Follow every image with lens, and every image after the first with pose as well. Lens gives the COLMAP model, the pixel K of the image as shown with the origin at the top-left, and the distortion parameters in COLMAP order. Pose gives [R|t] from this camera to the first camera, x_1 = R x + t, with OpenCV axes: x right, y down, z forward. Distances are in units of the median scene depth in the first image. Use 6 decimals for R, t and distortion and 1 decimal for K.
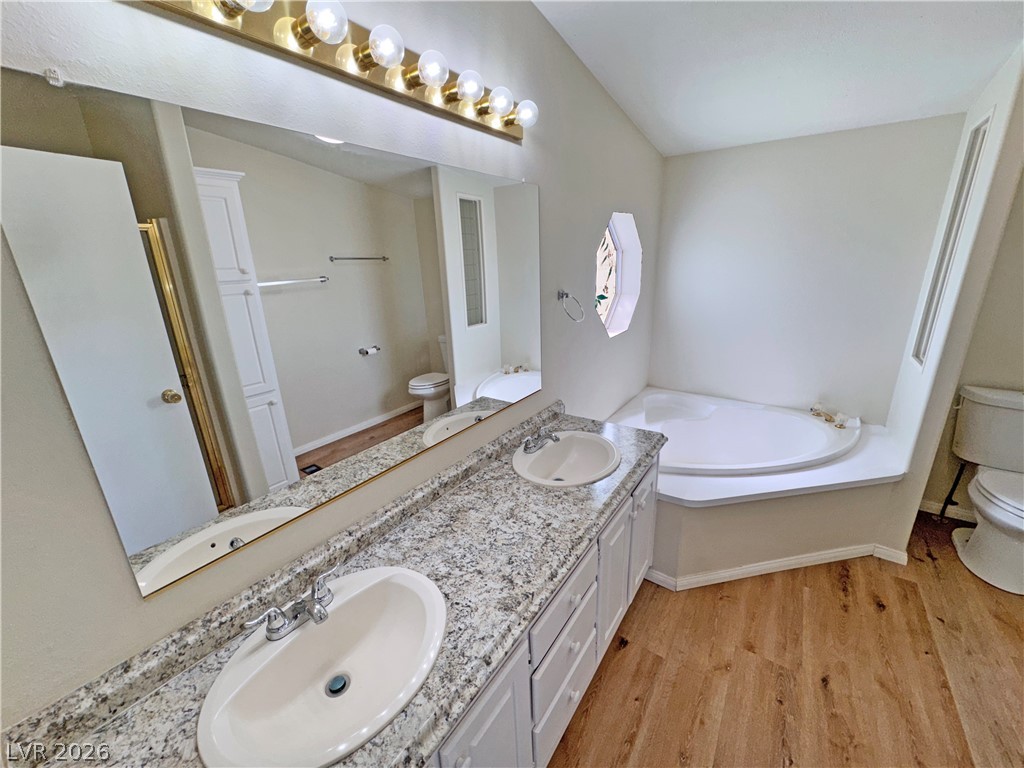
lens RADIAL K [[408.0, 0, 512.0], [0, 408.0, 384.0], [0, 0, 1]] dist [-0.001146, -0.000097]
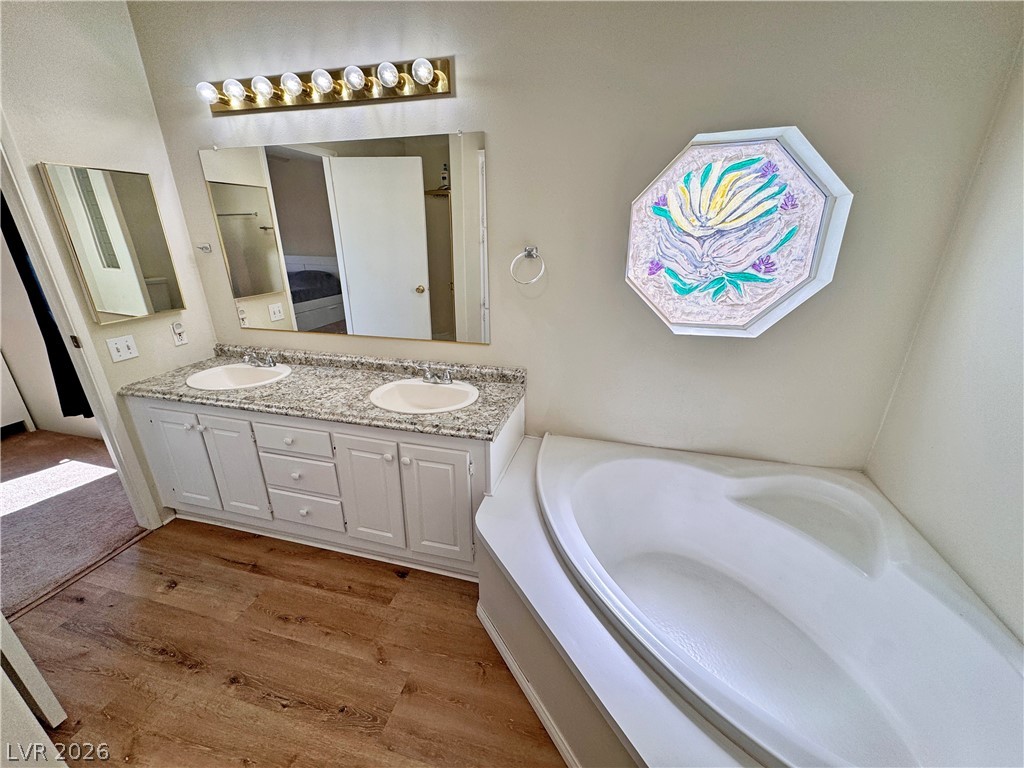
lens RADIAL K [[408.0, 0, 512.0], [0, 408.0, 384.0], [0, 0, 1]] dist [-0.001146, -0.000097]
pose [[0.342542, 0.364262, -0.866013, 1.374588], [-0.287411, 0.918215, 0.272537, -0.257936], [0.894461, 0.155546, 0.419220, 0.884213]]
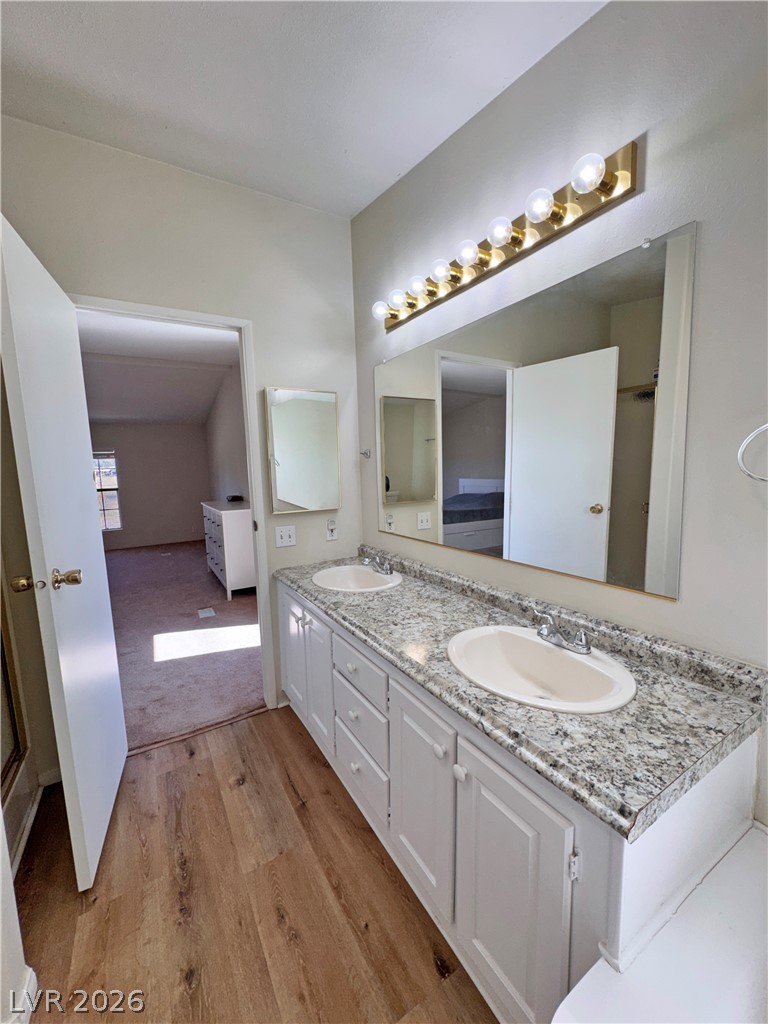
lens RADIAL K [[408.0, 0, 384.0], [0, 408.0, 512.0], [0, 0, 1]] dist [-0.001146, -0.000097]
pose [[-0.405153, 0.146761, -0.902392, 0.937822], [-0.230983, 0.938579, 0.256352, -0.193661], [0.884589, 0.312299, -0.346369, 1.118779]]
